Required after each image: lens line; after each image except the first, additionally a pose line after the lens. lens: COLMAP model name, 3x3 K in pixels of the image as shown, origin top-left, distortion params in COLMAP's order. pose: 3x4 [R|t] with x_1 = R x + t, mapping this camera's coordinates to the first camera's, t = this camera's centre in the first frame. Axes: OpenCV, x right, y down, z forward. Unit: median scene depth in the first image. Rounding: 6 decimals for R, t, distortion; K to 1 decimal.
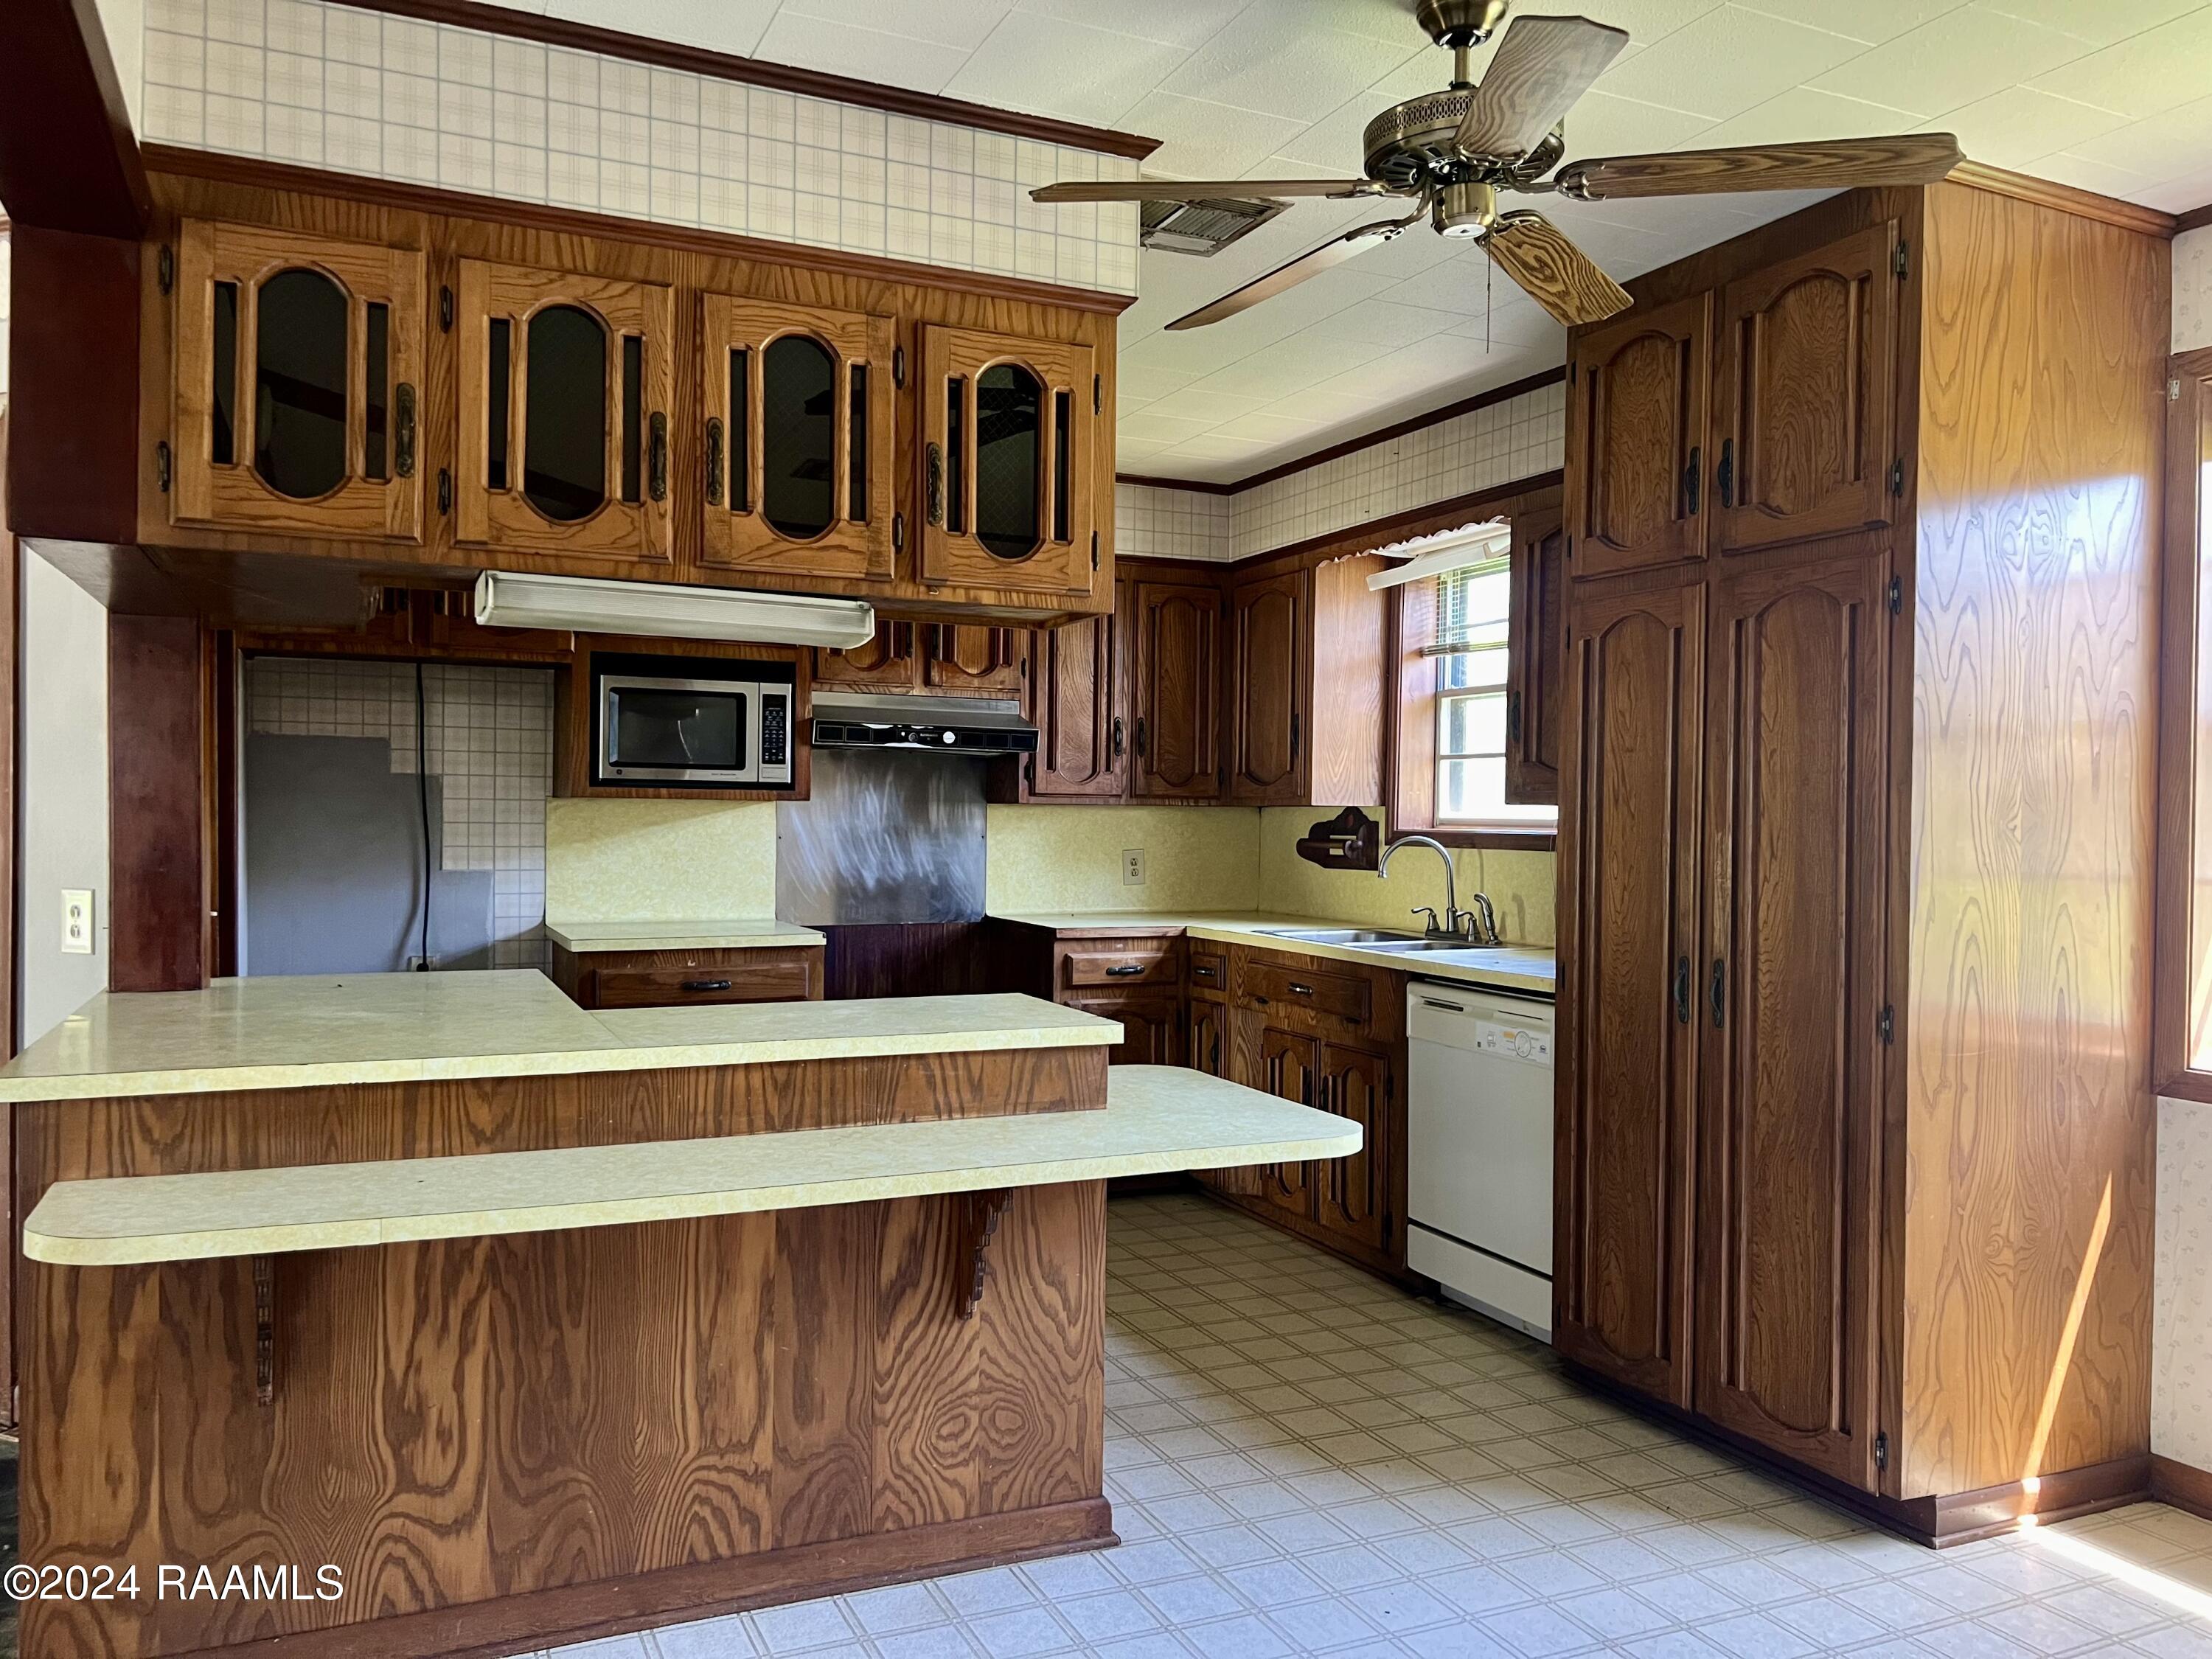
lens RADIAL K [[1701.9, 0, 1117.5], [0, 1701.9, 819.3], [0, 0, 1]] dist [0.063614, -0.066904]
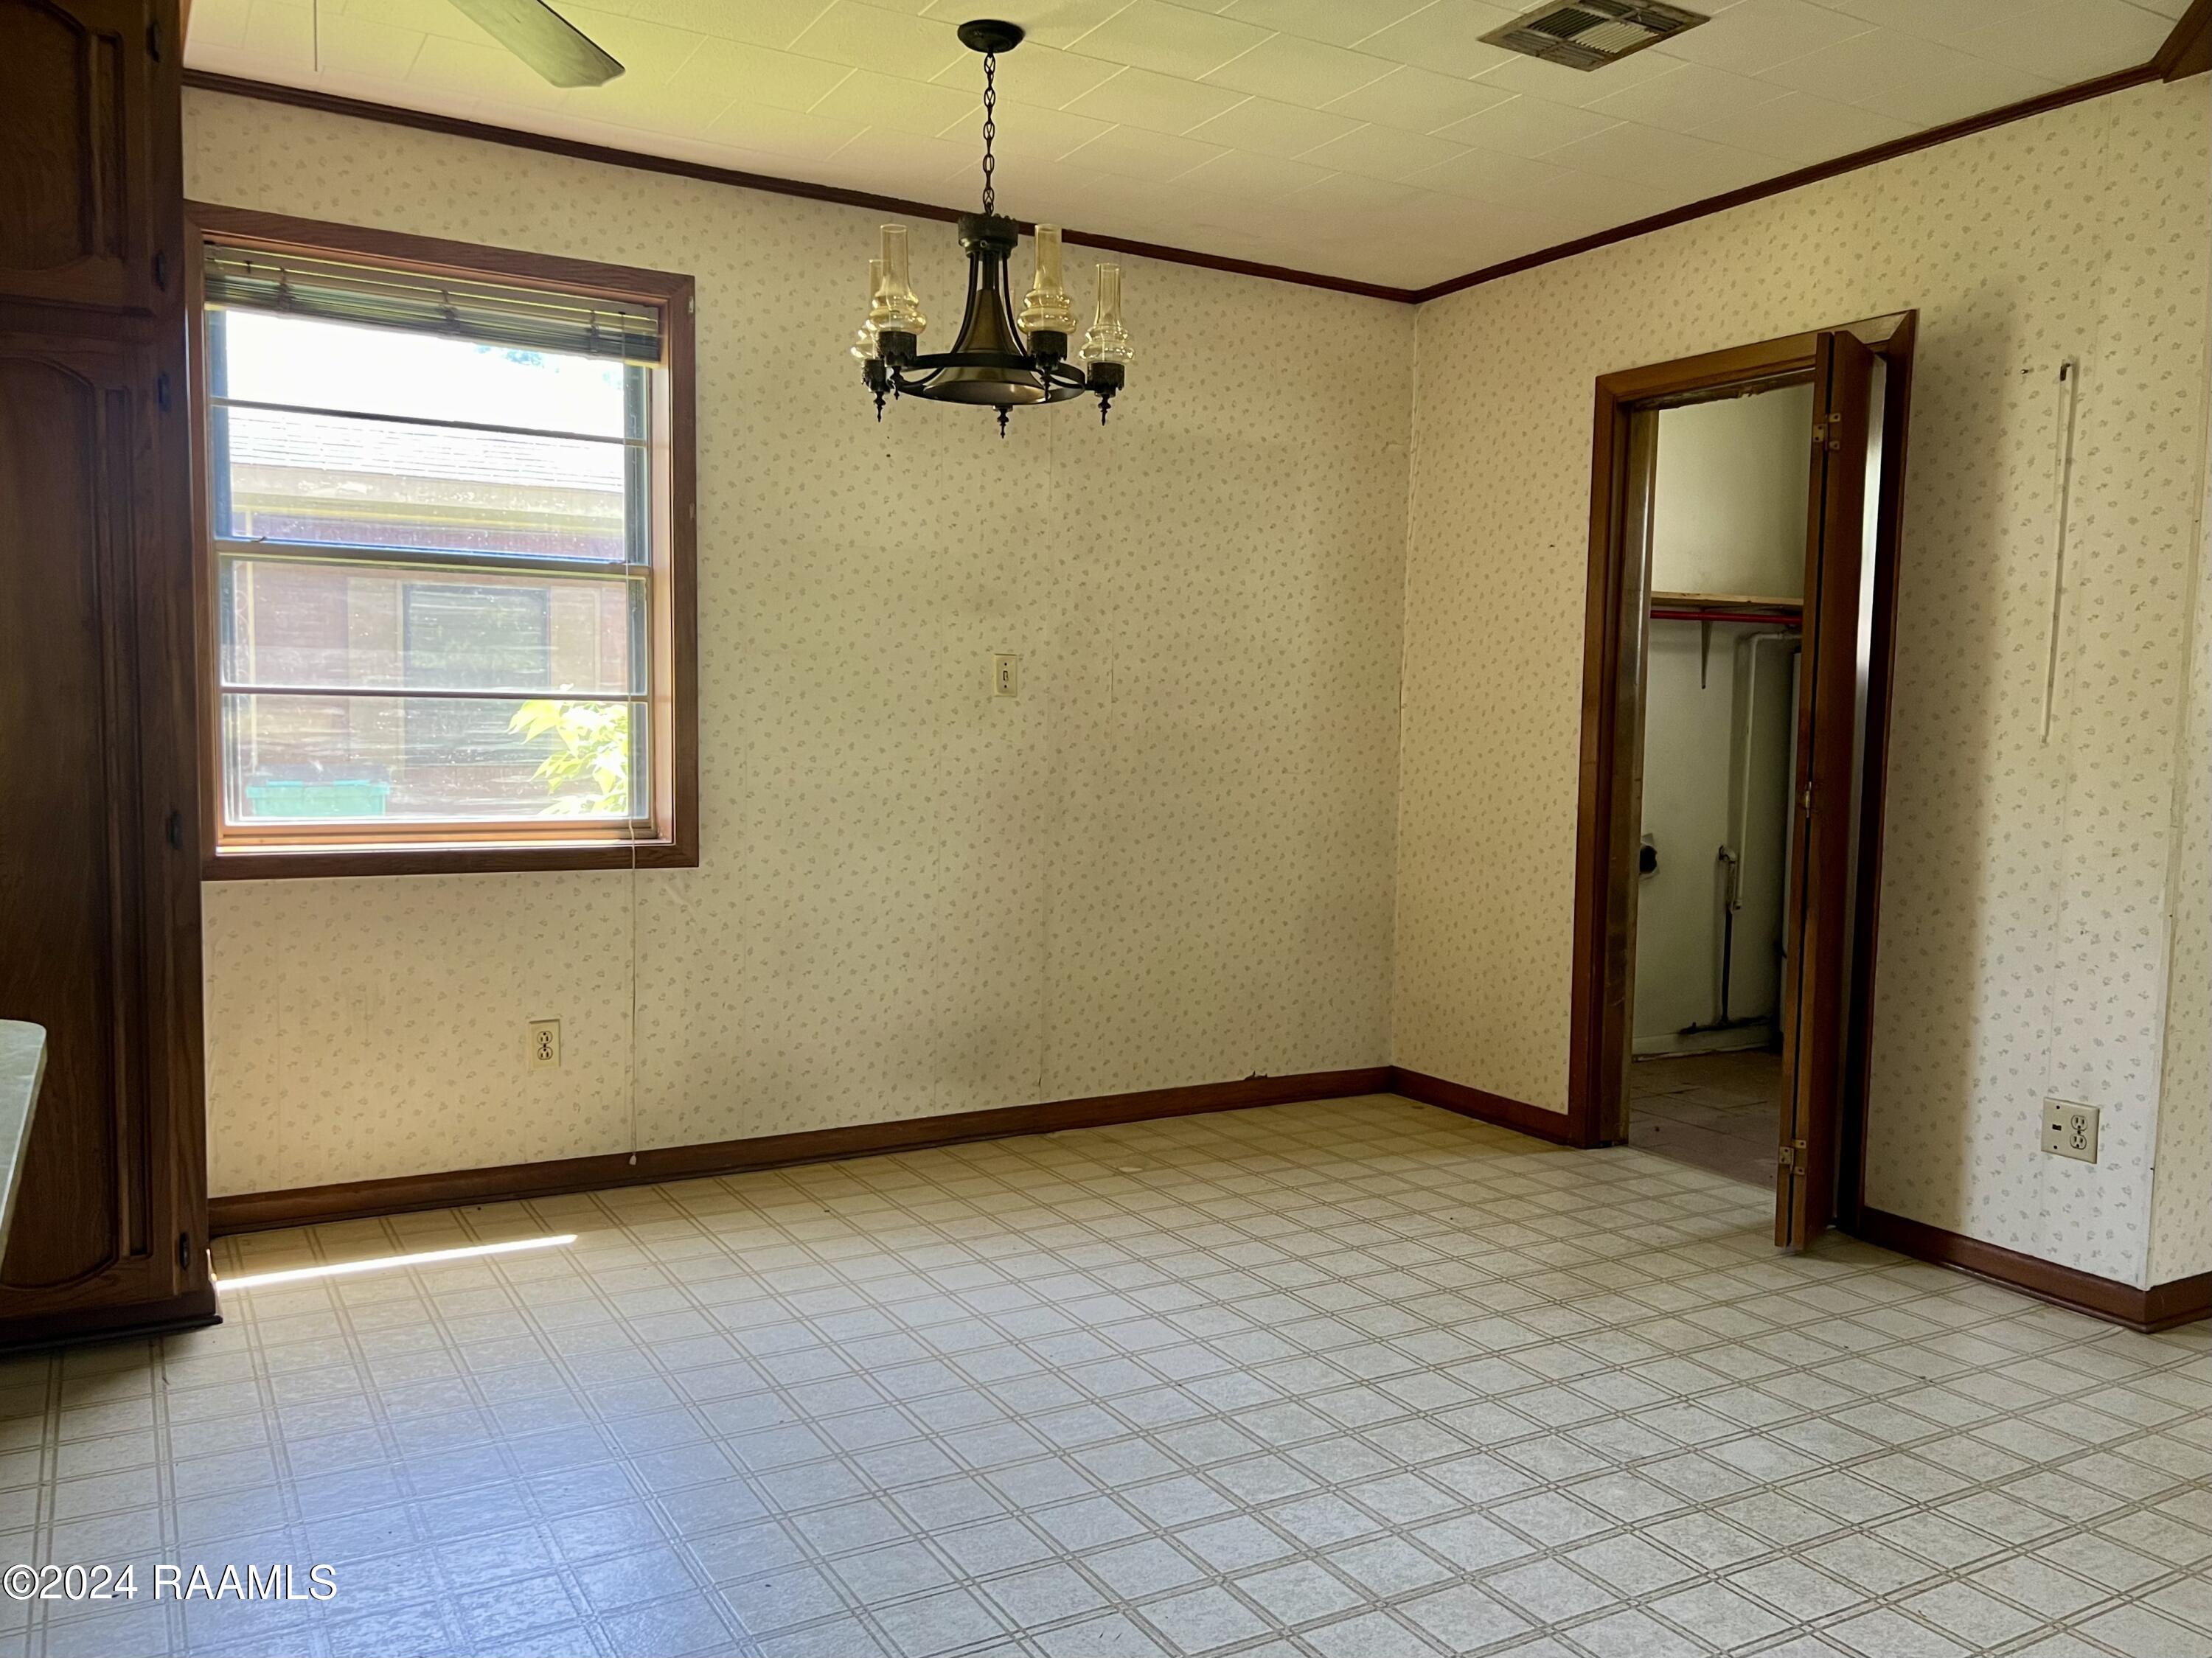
lens RADIAL K [[1701.7, 0, 1130.1], [0, 1701.7, 828.5], [0, 0, 1]] dist [0.063614, -0.066904]
pose [[-0.096945, -0.081331, 0.991961, -0.573477], [-0.017065, 0.996645, 0.080048, 0.027495], [-0.995143, -0.009167, -0.098008, 0.530497]]
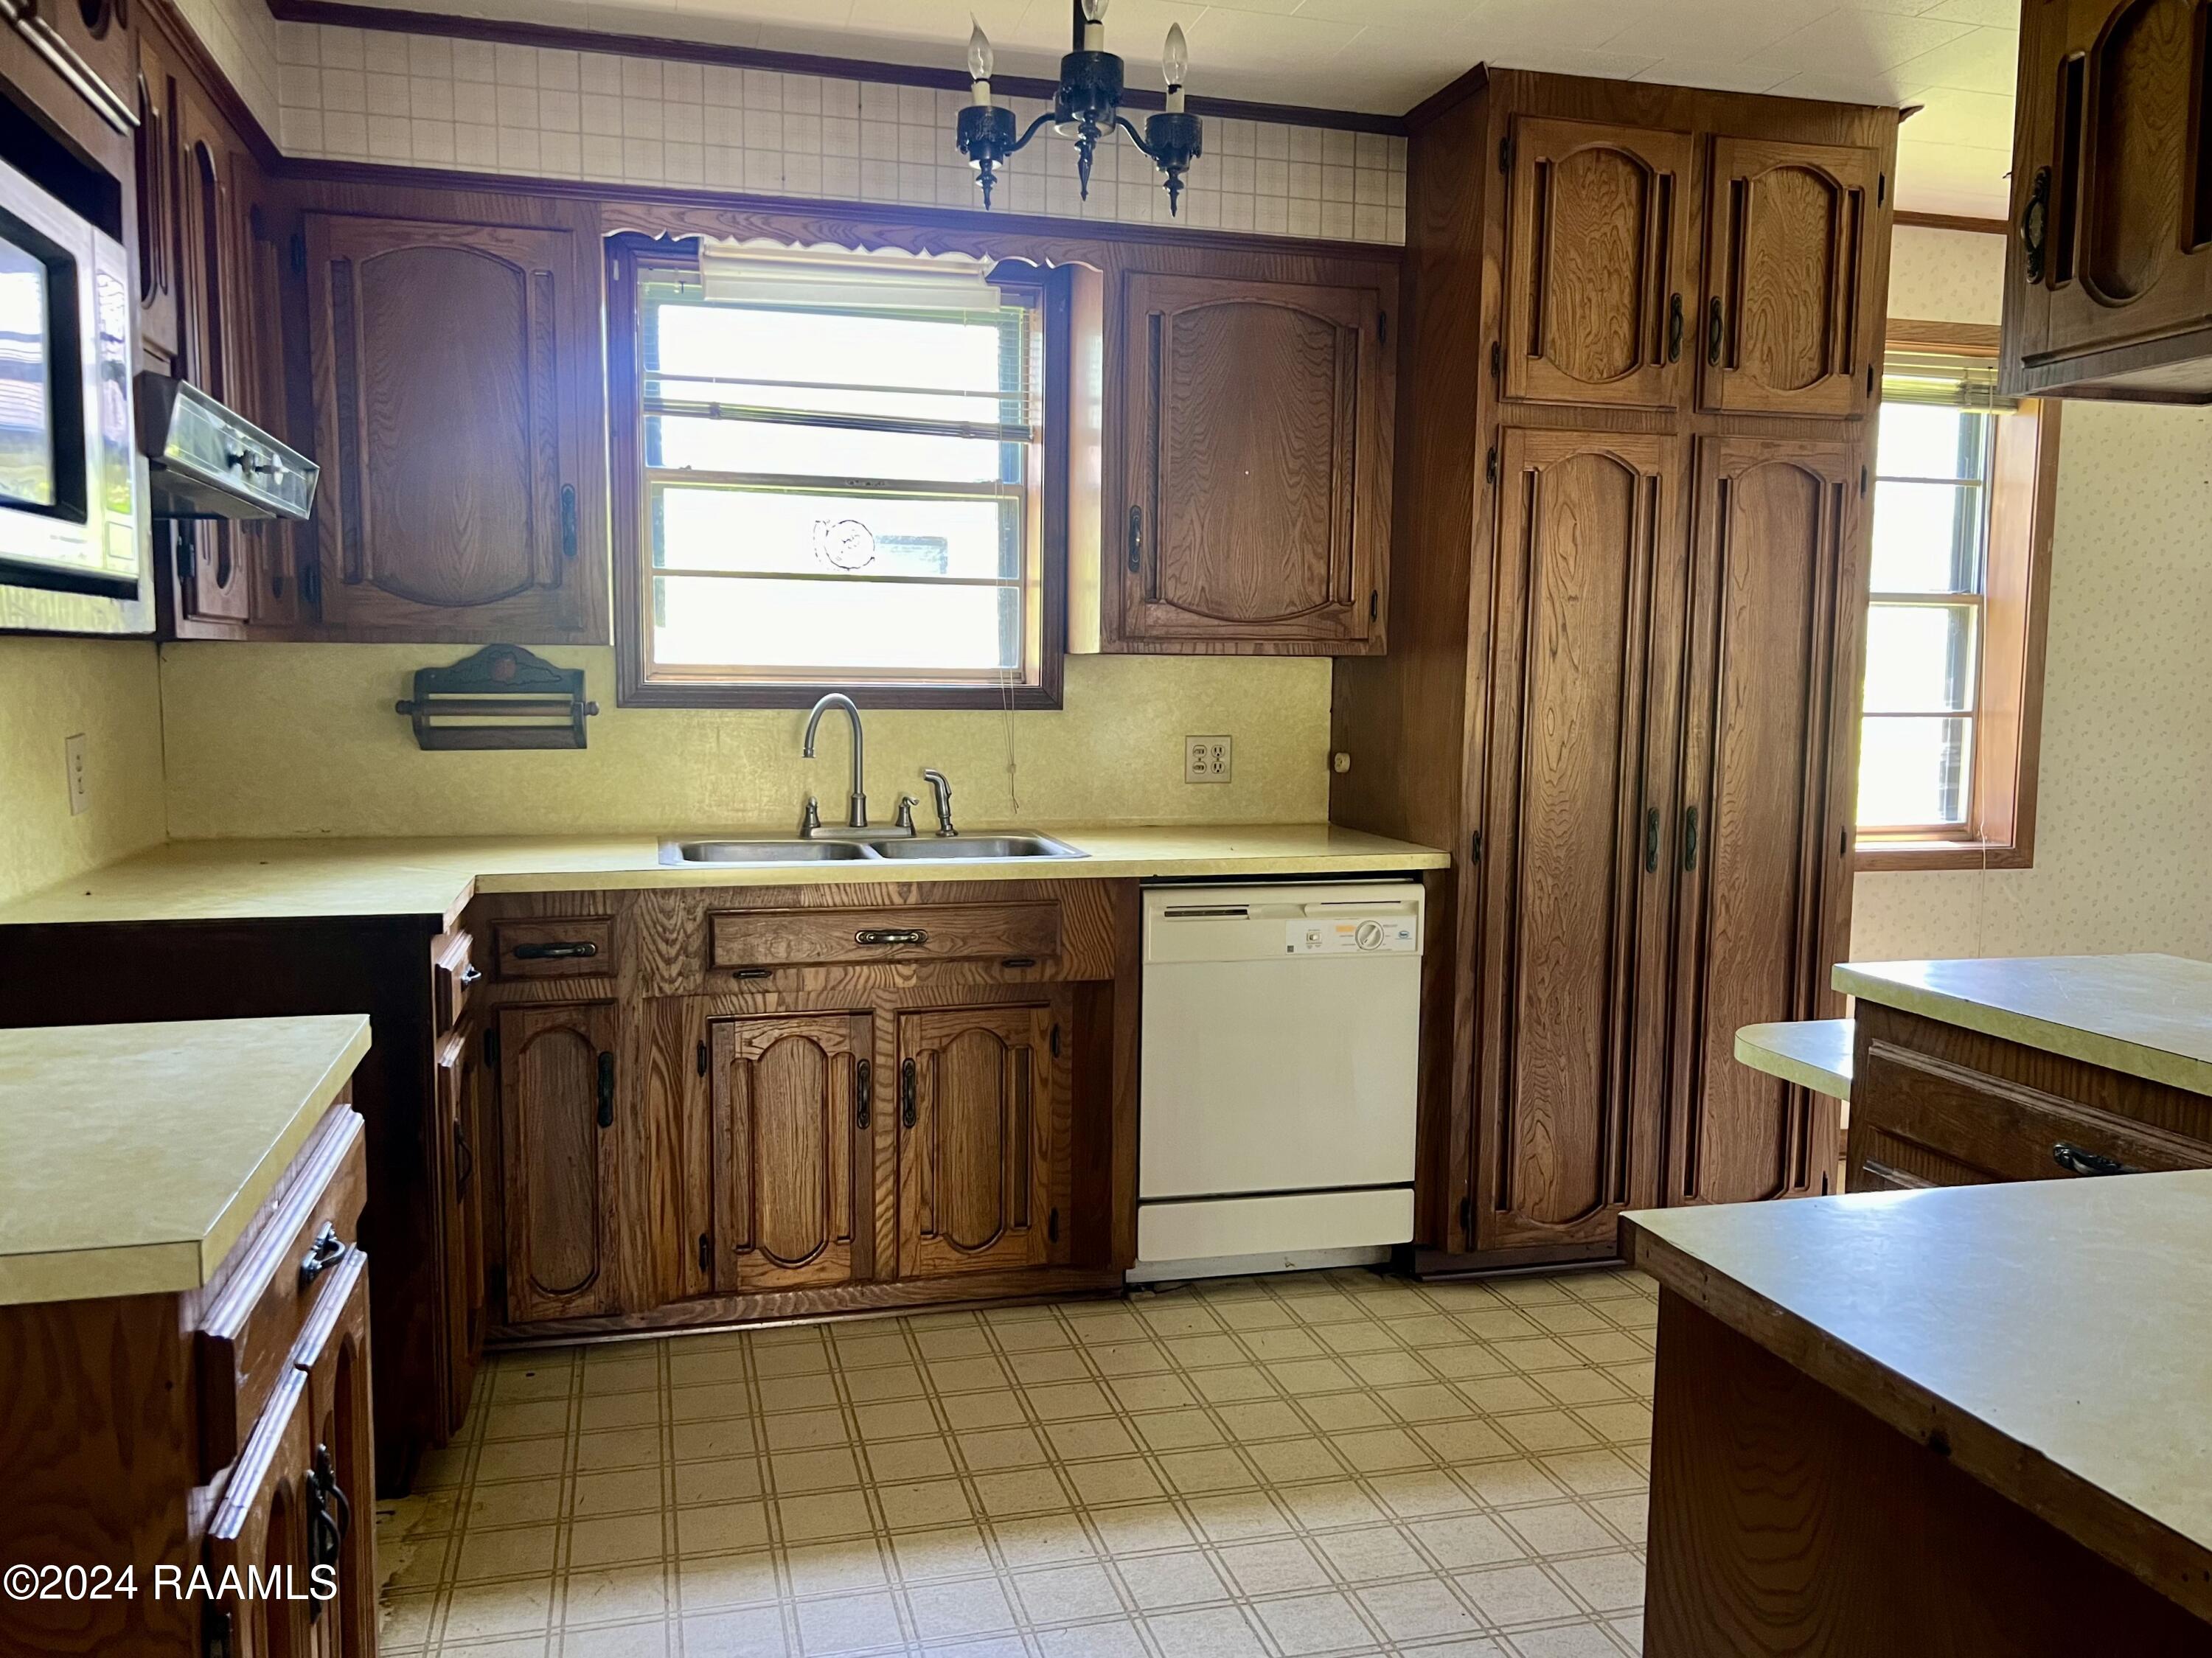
lens RADIAL K [[1701.7, 0, 1090.5], [0, 1701.7, 829.0], [0, 0, 1]] dist [0.063614, -0.066904]
pose [[0.166117, -0.101369, 0.980882, -0.798545], [-0.005320, 0.994596, 0.103687, -0.012193], [-0.986092, -0.022442, 0.164680, 1.286466]]
